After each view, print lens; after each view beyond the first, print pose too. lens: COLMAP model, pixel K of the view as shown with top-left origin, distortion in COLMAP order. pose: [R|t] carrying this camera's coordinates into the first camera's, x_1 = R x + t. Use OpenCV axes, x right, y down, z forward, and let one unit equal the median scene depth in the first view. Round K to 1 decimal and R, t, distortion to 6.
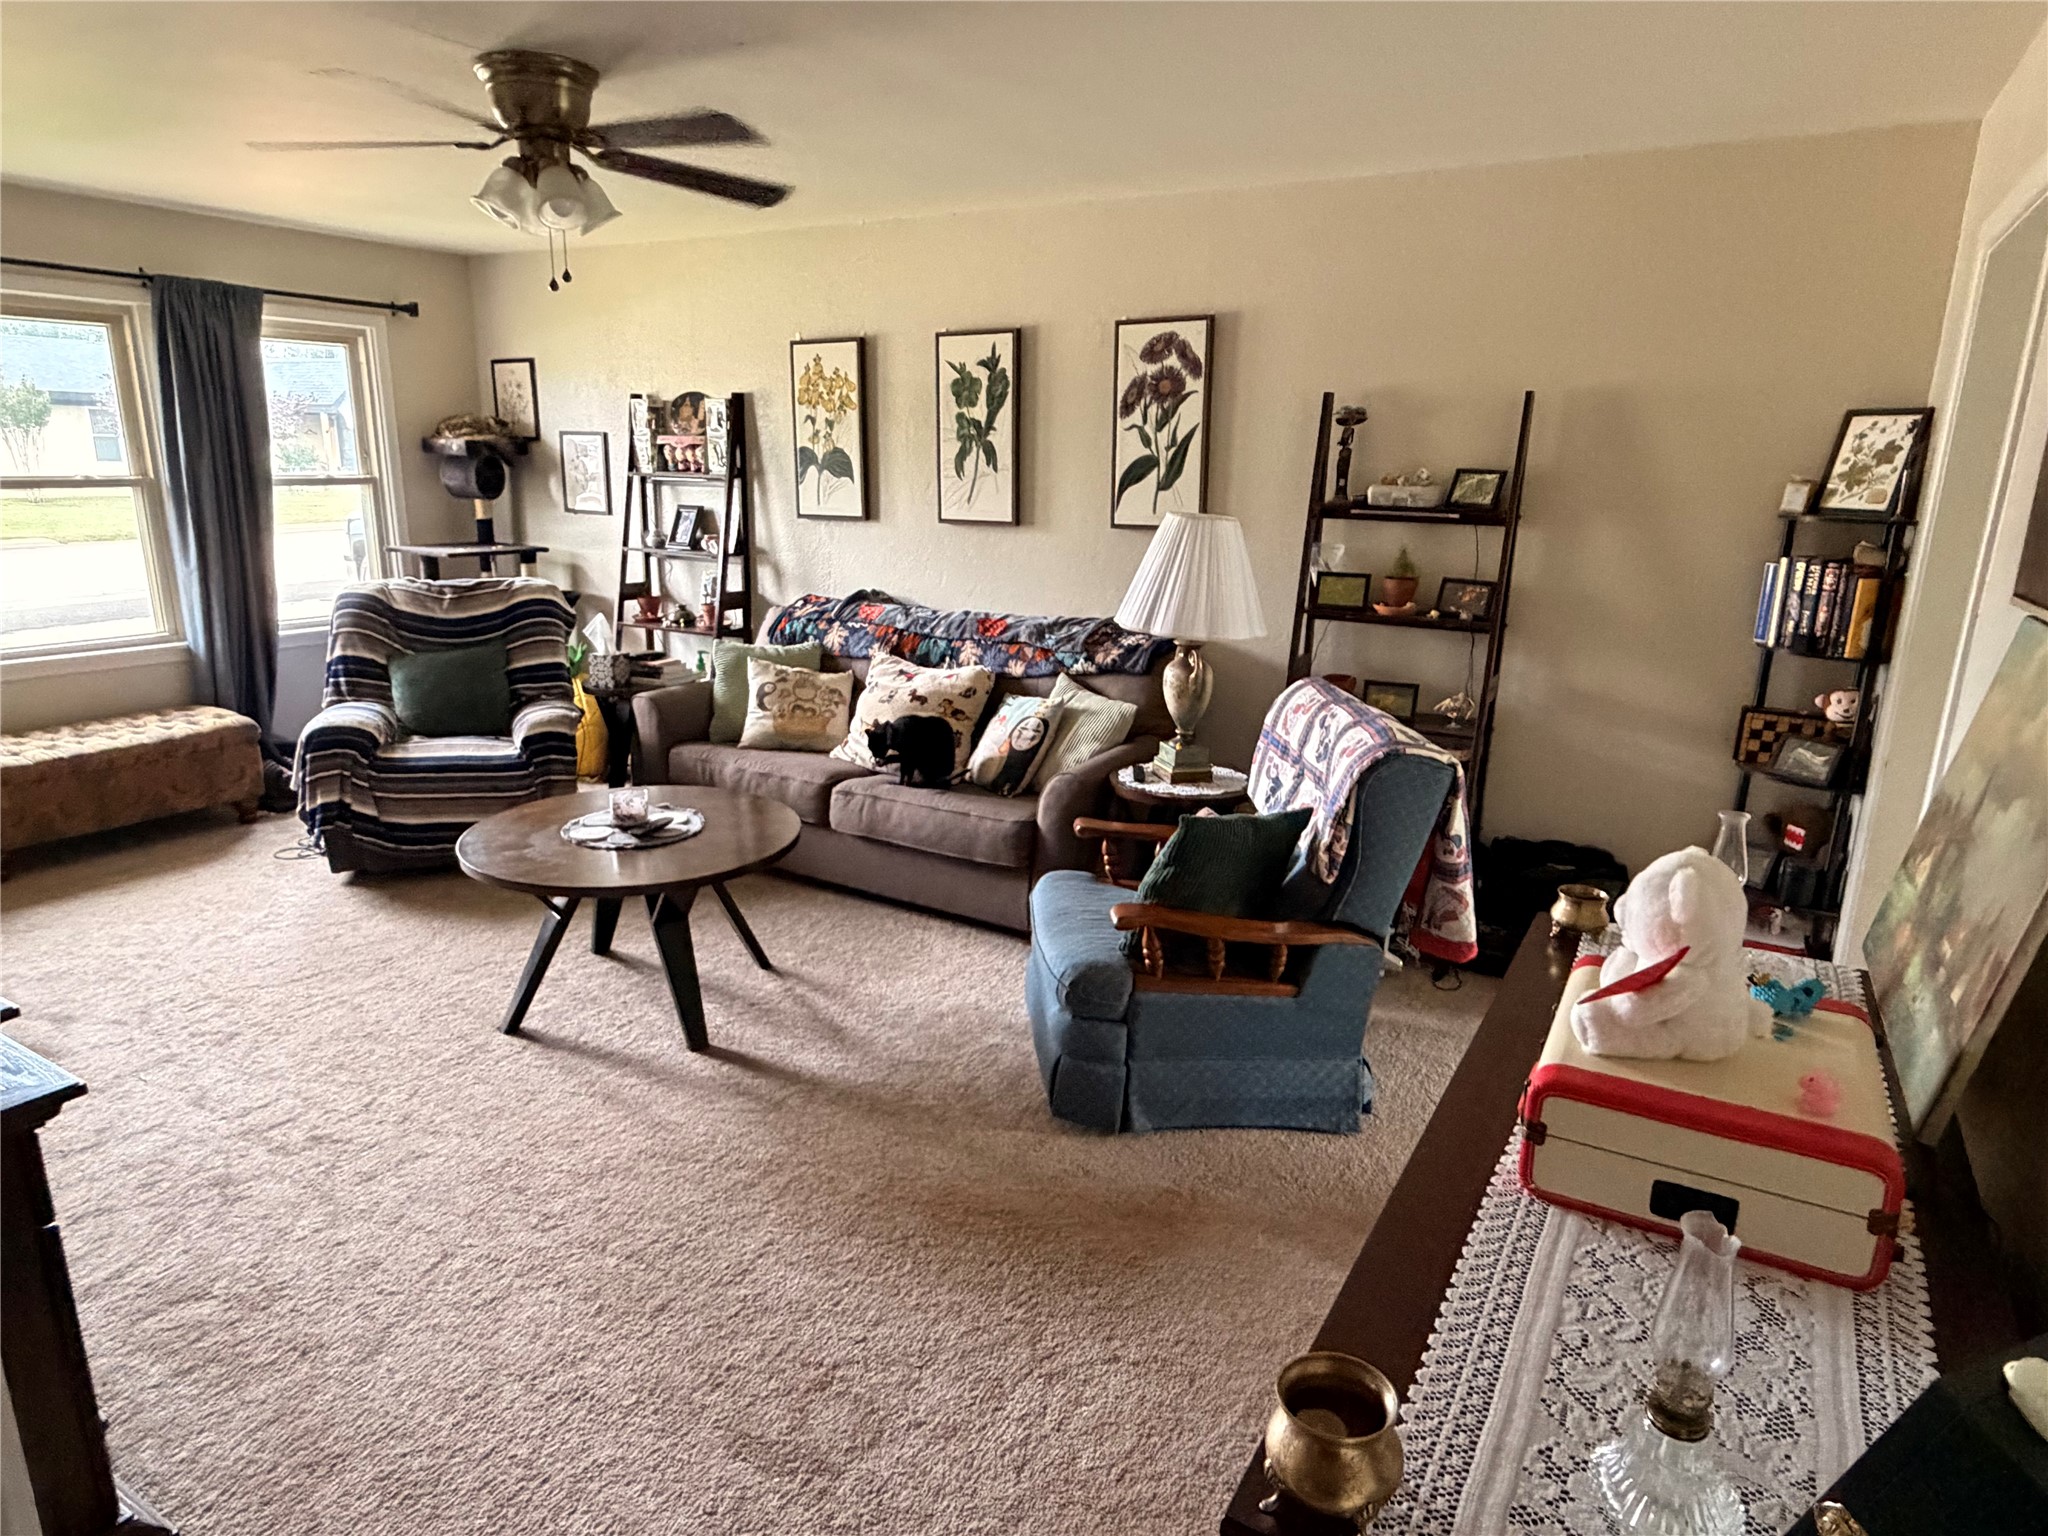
lens RADIAL K [[1214.5, 0, 1022.0], [0, 1214.5, 766.5], [0, 0, 1]] dist [-0.001533, -0.000176]
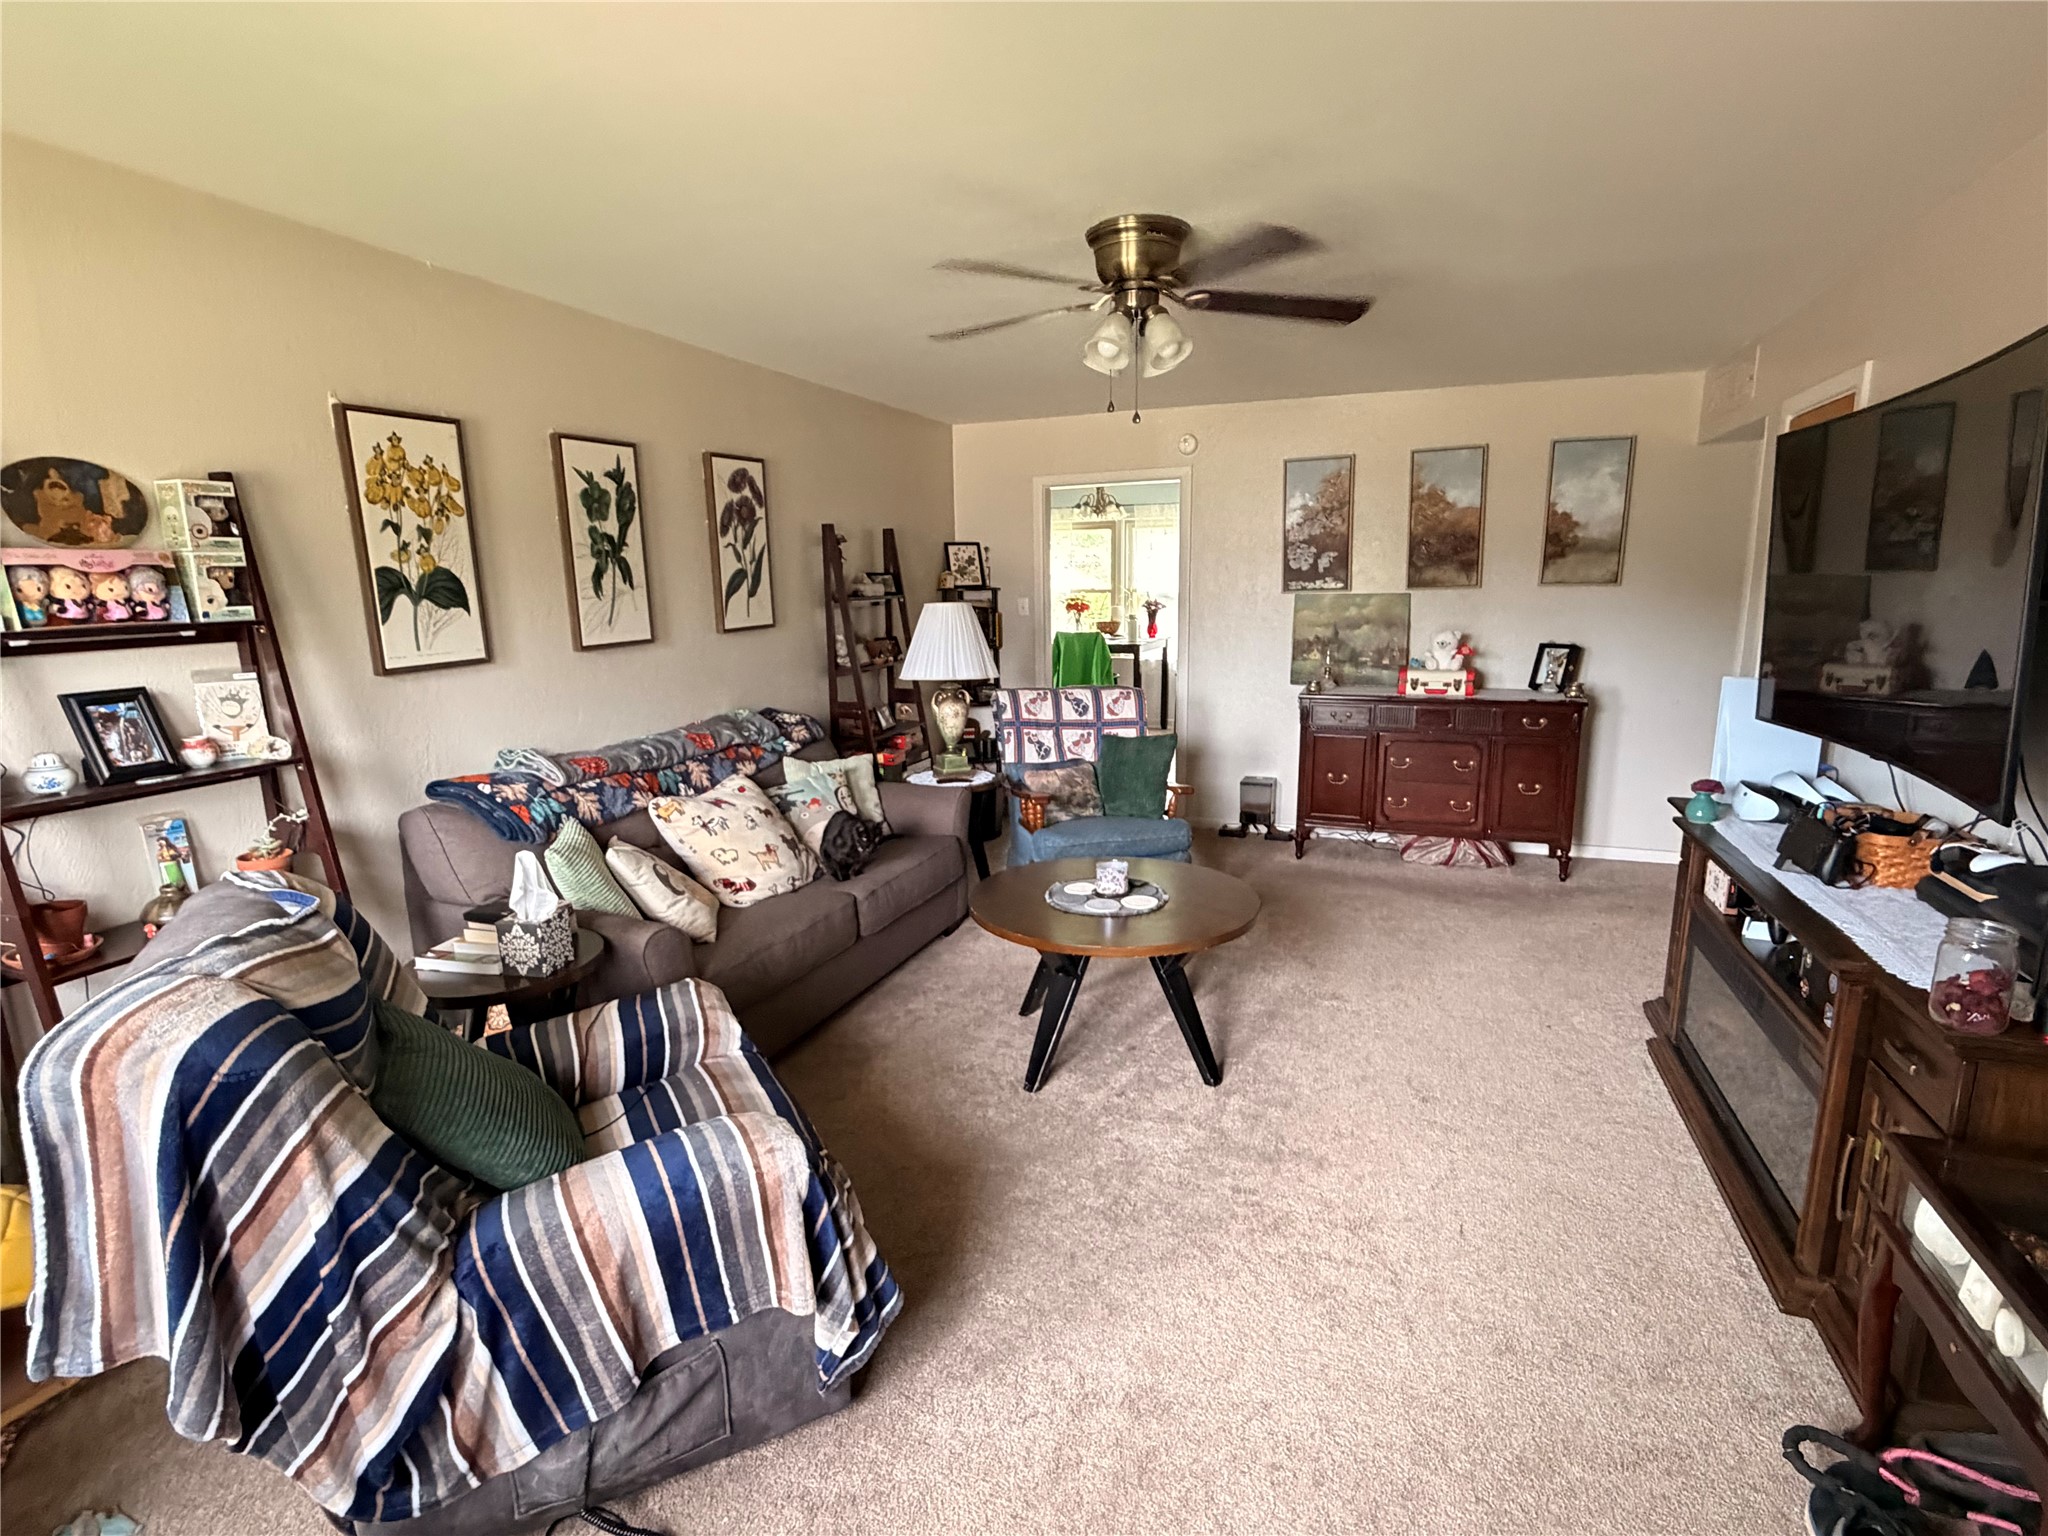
lens RADIAL K [[1003.4, 0, 1020.6], [0, 1003.4, 774.1], [0, 0, 1]] dist [-0.000978, -0.000128]
pose [[-0.163617, -0.212814, 0.963296, -0.860445], [0.252575, 0.934873, 0.249435, -0.226748], [-0.953643, 0.284117, -0.099209, 0.829294]]
